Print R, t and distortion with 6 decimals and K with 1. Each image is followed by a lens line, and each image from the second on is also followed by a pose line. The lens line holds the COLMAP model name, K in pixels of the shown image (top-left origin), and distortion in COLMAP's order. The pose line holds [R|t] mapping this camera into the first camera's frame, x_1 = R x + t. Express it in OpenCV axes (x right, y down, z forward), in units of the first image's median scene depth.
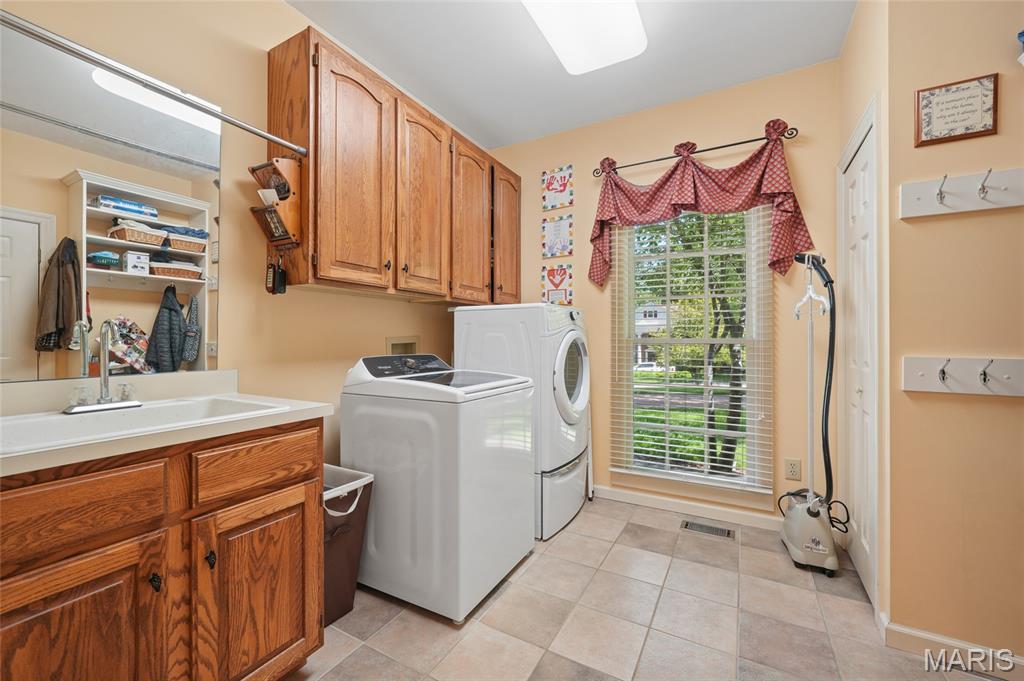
lens RADIAL K [[403.6, 0, 515.1], [0, 403.6, 337.5], [0, 0, 1]] dist [0.002558, 0.000206]
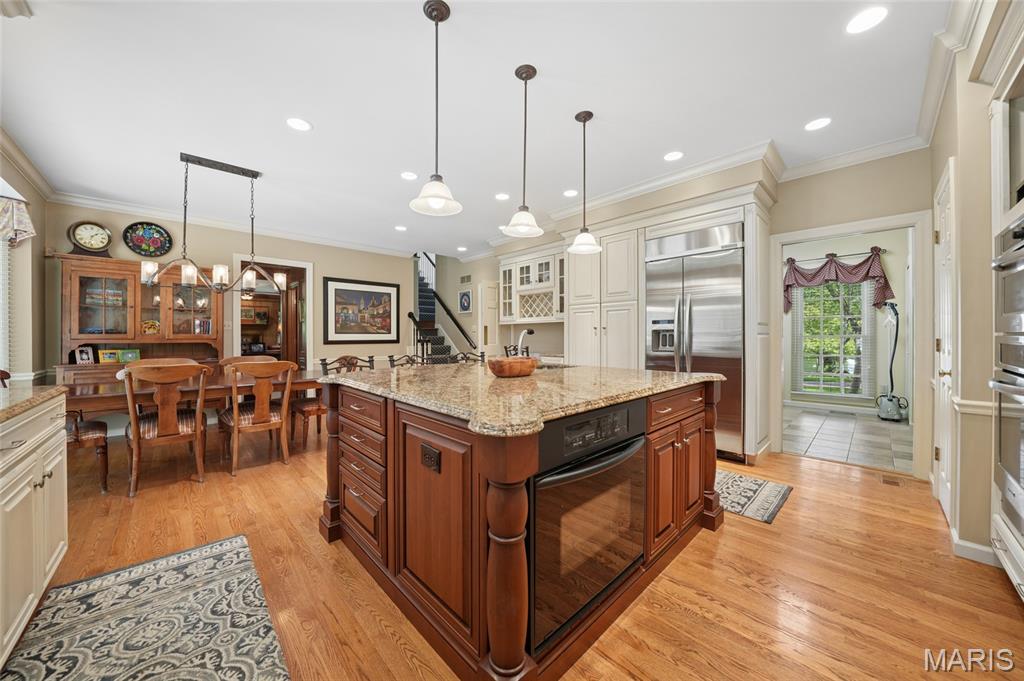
lens RADIAL K [[359.9, 0, 507.0], [0, 359.9, 338.3], [0, 0, 1]] dist [-0.017072, 0.000367]
pose [[0.957627, -0.003223, -0.287992, -0.878272], [0.006817, 0.999911, 0.011479, -0.015553], [0.287929, -0.012956, 0.957564, -1.692377]]
